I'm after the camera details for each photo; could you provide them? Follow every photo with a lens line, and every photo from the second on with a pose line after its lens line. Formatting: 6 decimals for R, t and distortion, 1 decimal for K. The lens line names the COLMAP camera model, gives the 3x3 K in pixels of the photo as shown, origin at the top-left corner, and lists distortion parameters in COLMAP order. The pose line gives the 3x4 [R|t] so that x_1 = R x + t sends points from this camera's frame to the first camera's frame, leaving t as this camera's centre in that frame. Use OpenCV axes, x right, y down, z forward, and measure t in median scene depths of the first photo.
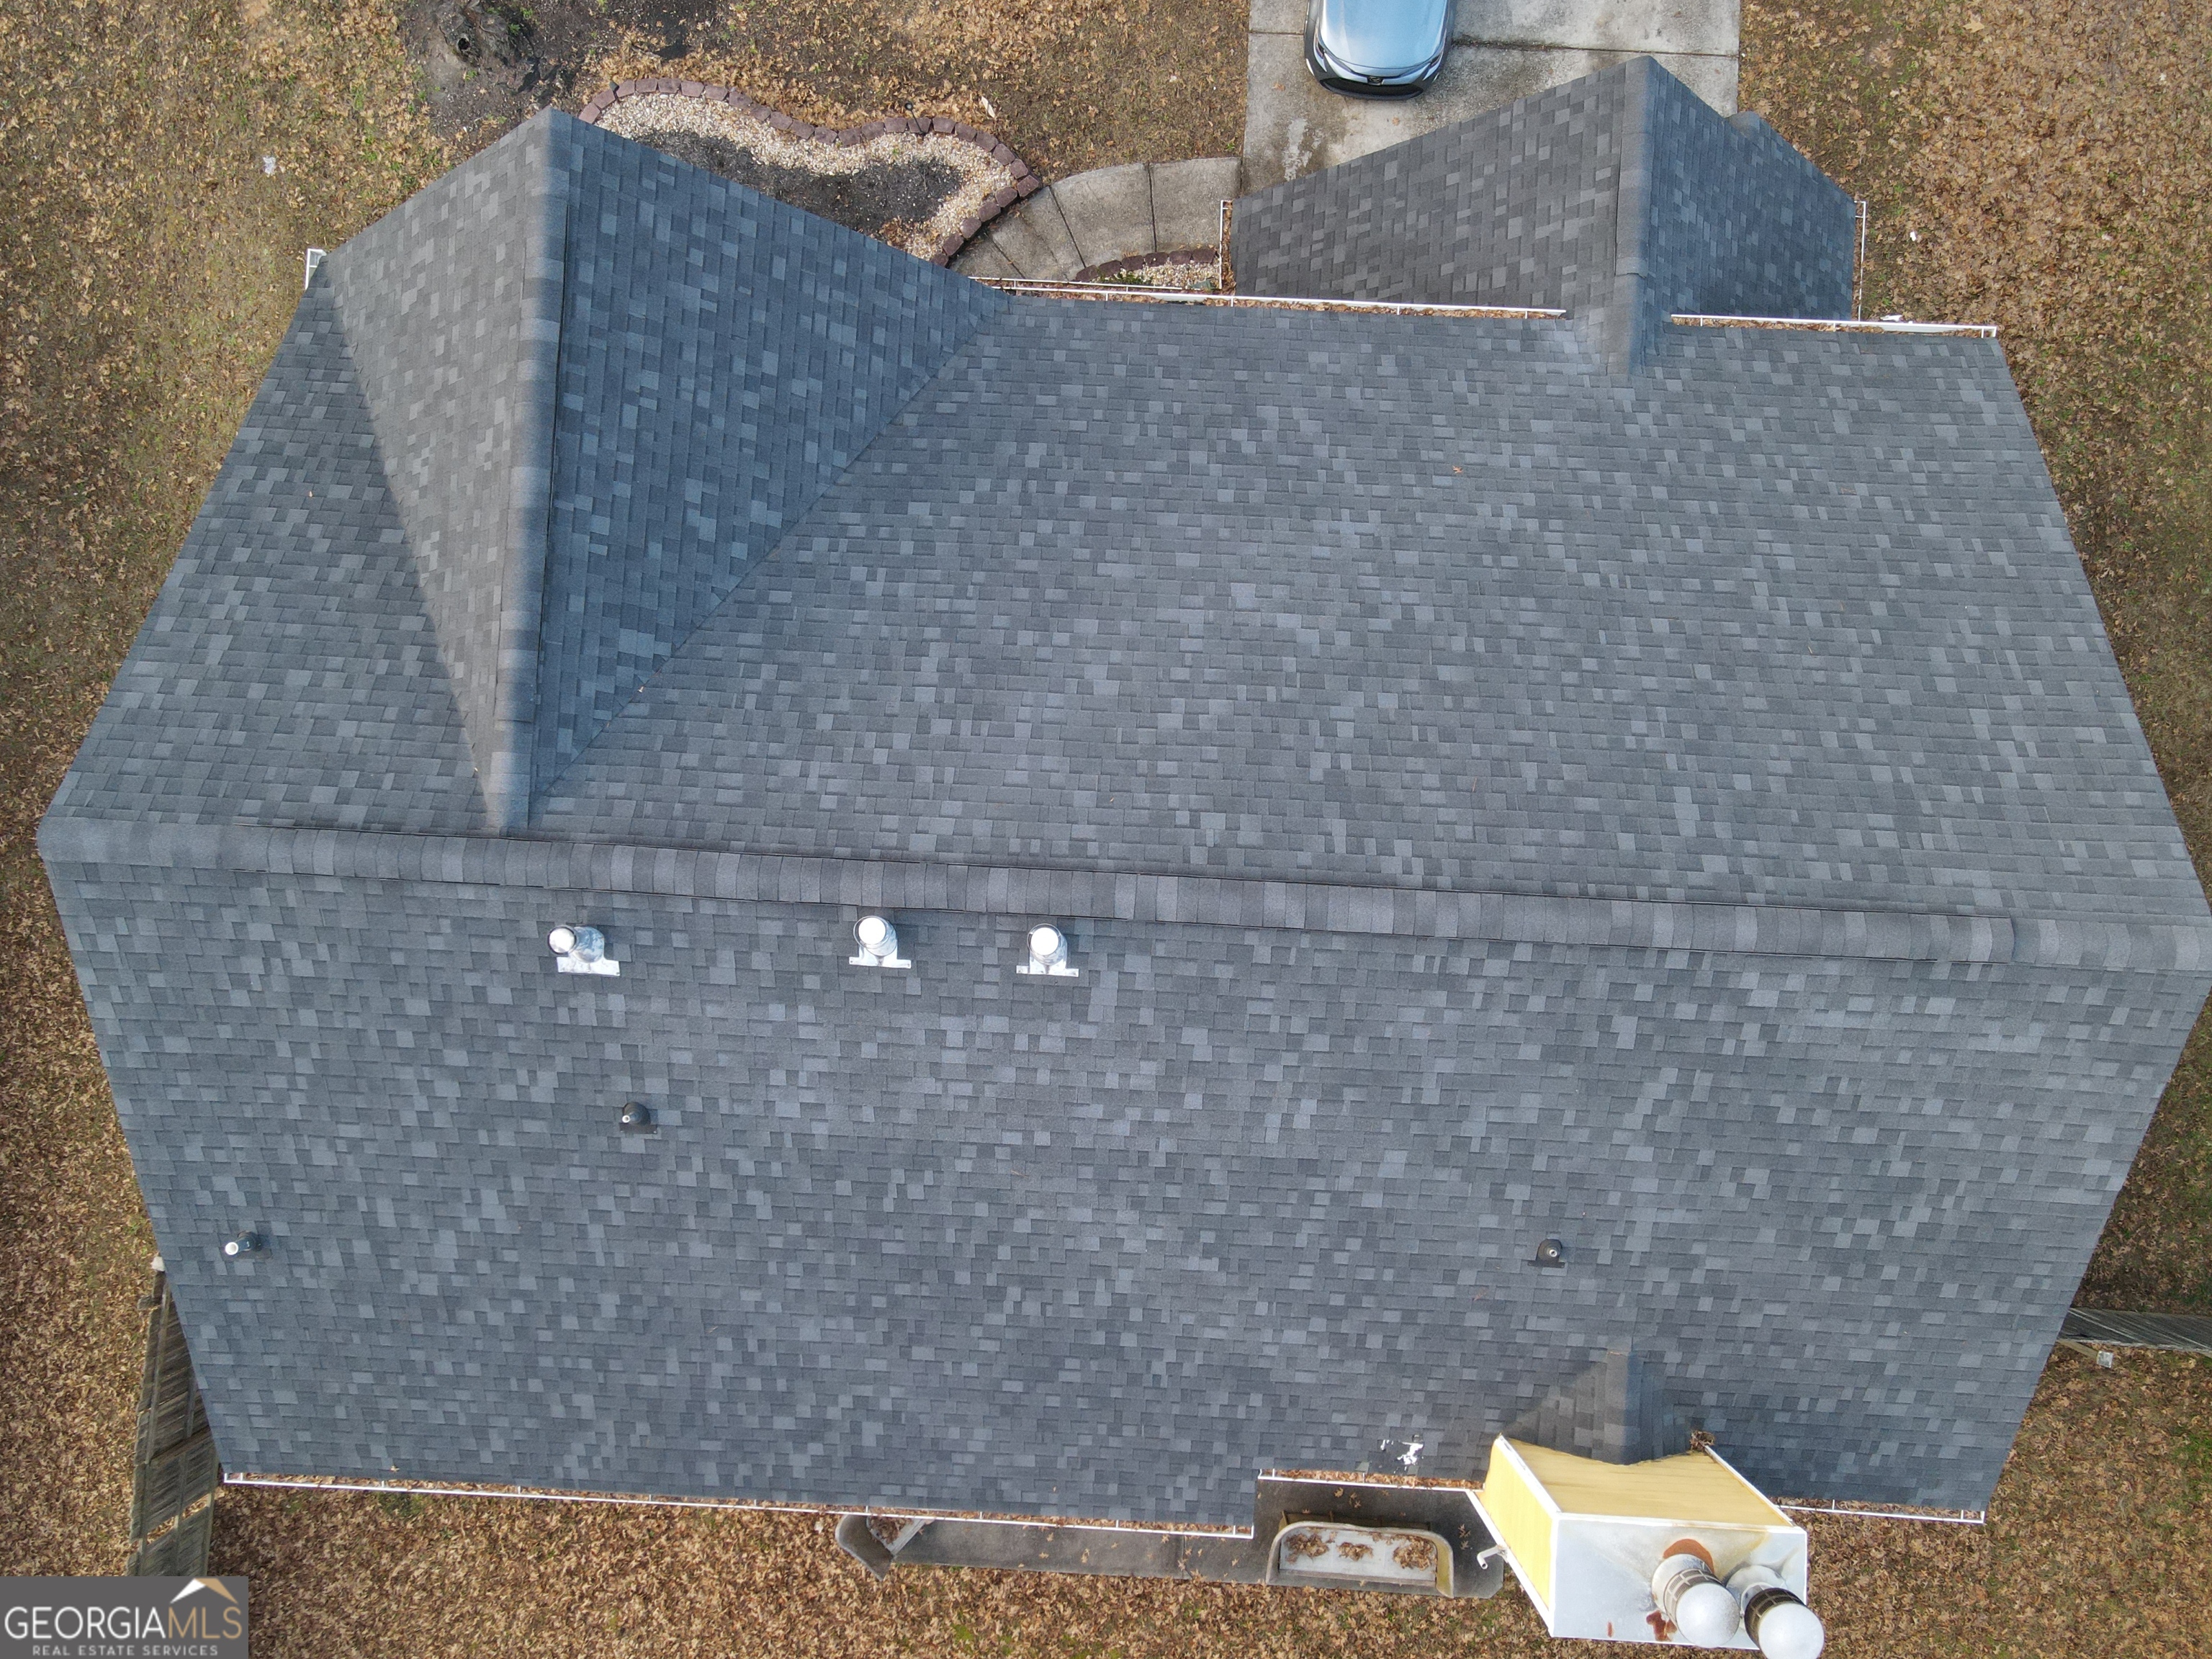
lens RADIAL K [[1595.8, 0, 1110.4], [0, 1595.8, 831.3], [0, 0, 1]] dist [0.002585, 0.016974]
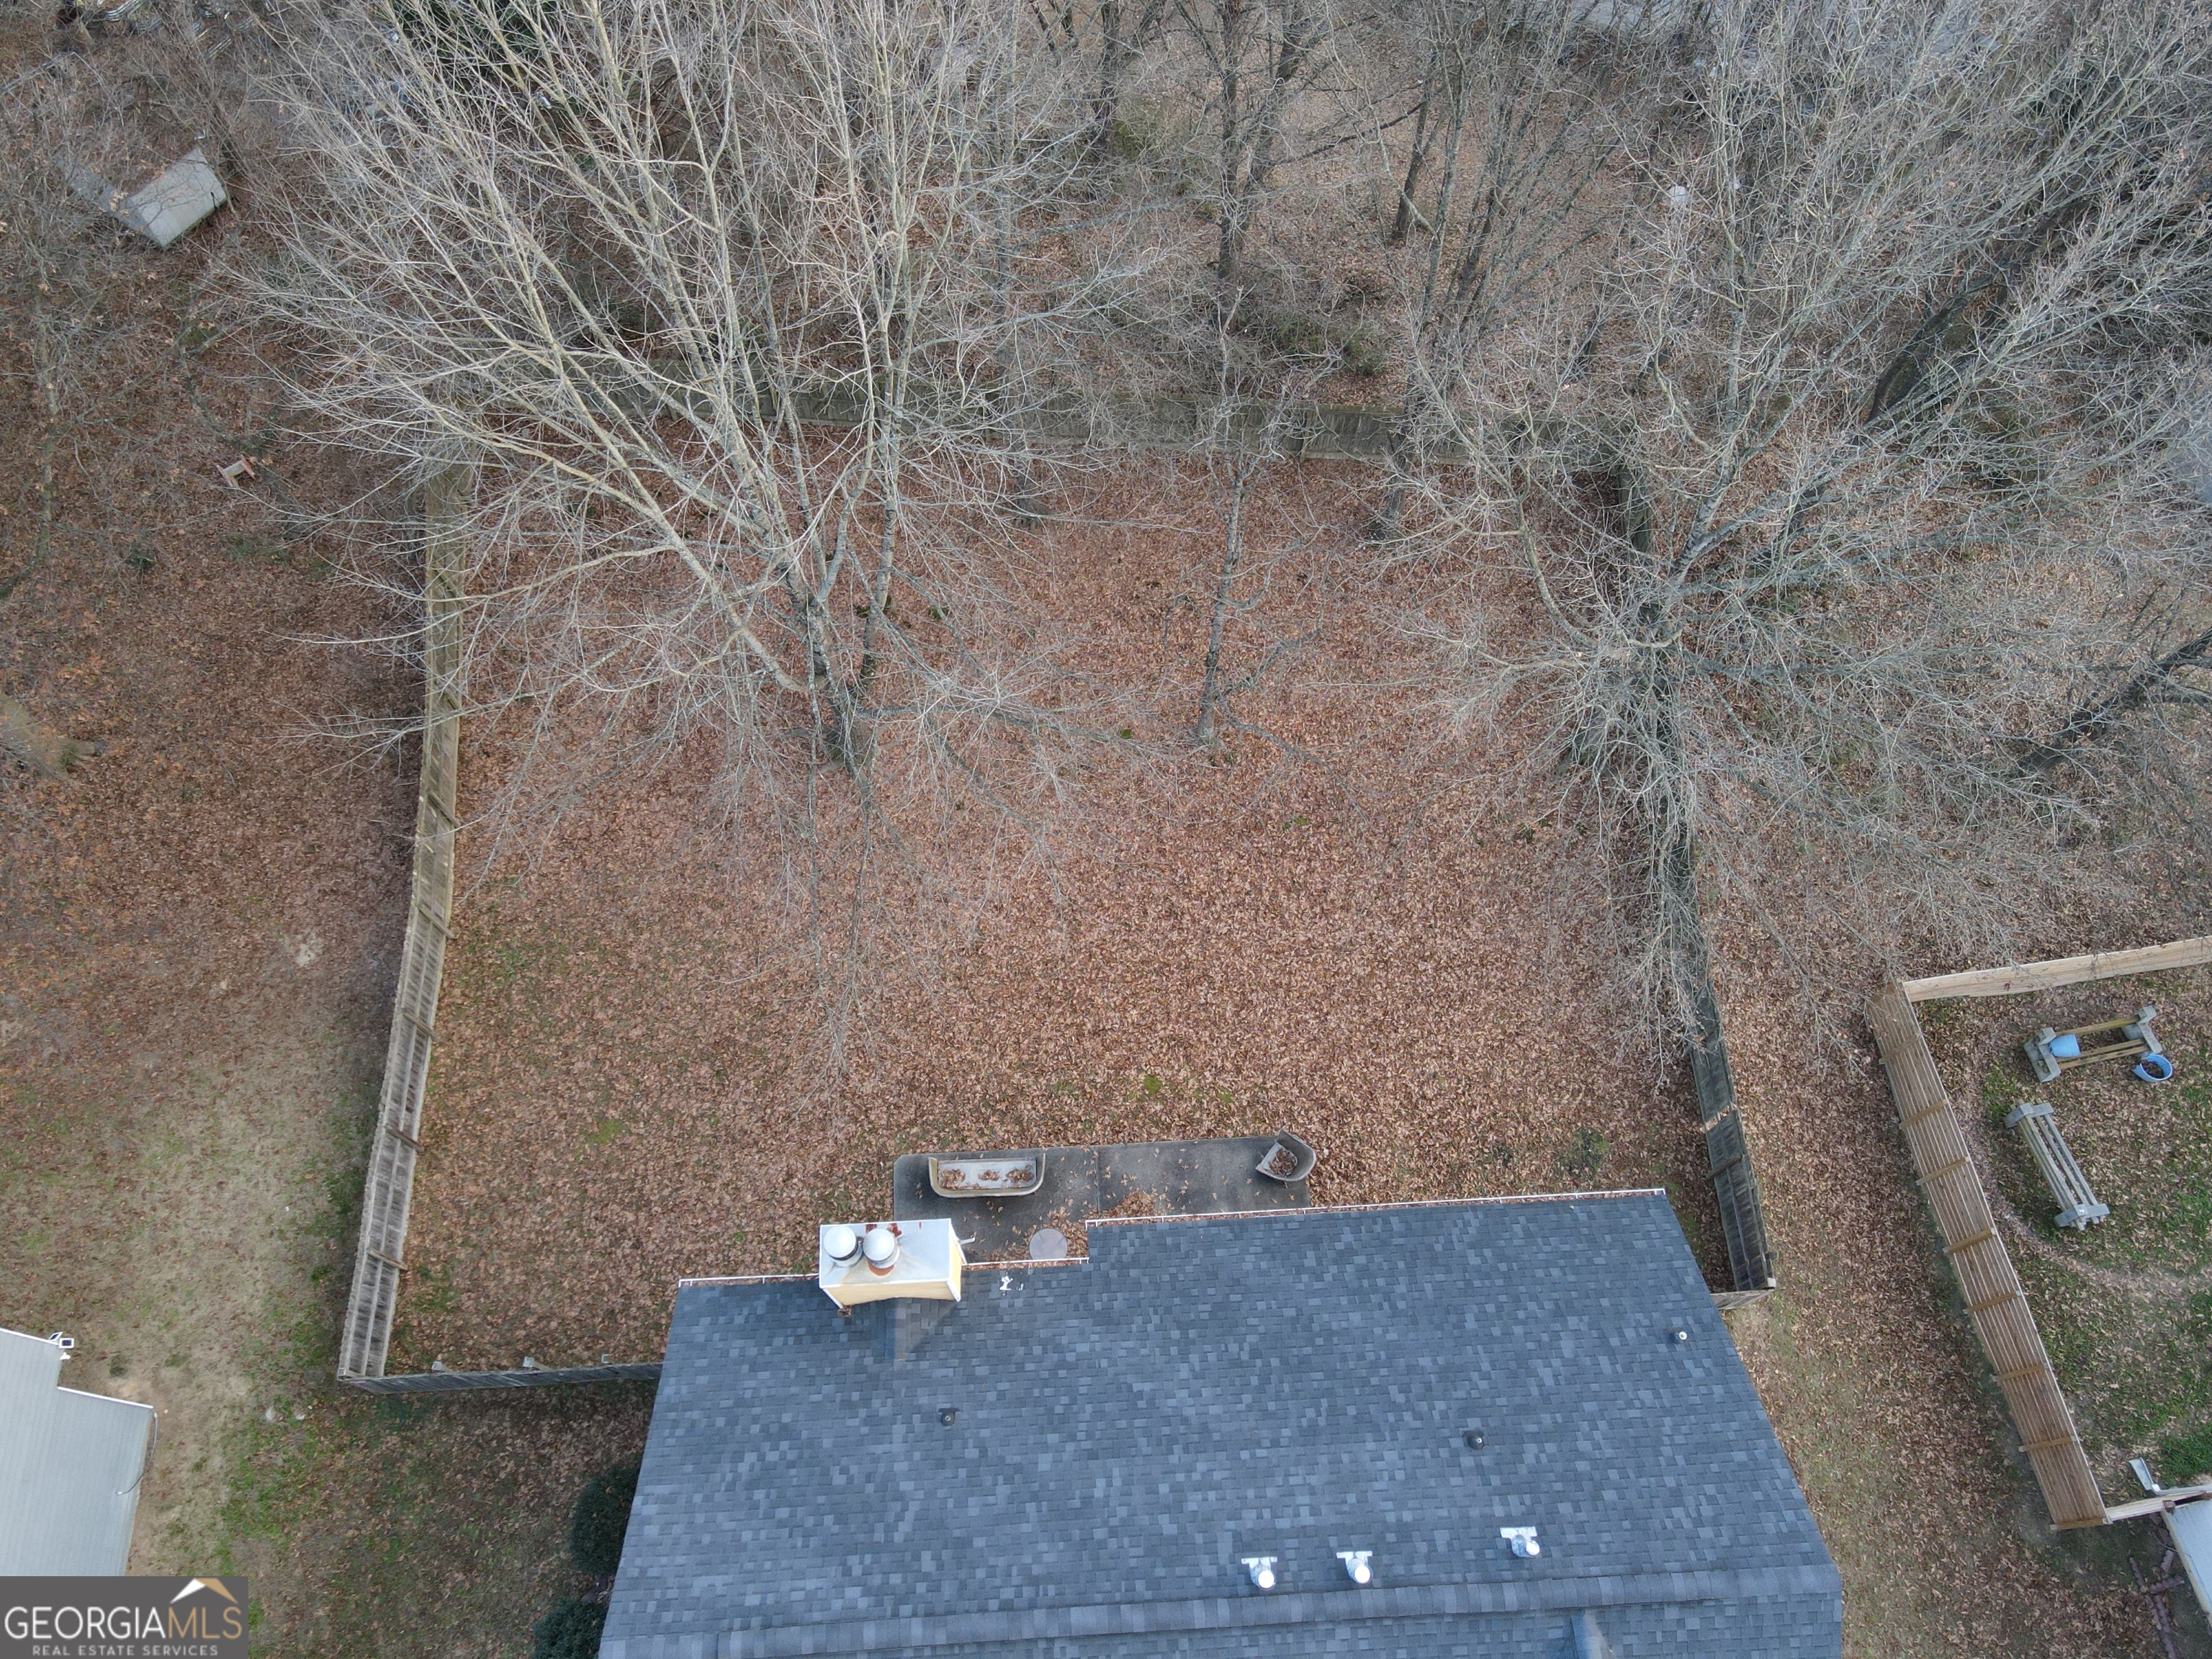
lens RADIAL K [[1595.8, 0, 1107.6], [0, 1595.8, 838.5], [0, 0, 1]] dist [0.002585, 0.016974]
pose [[-0.994147, 0.096864, -0.047840, 0.121750], [-0.107960, -0.874325, 0.473181, -0.029046], [0.004006, 0.475576, 0.879665, -0.840557]]
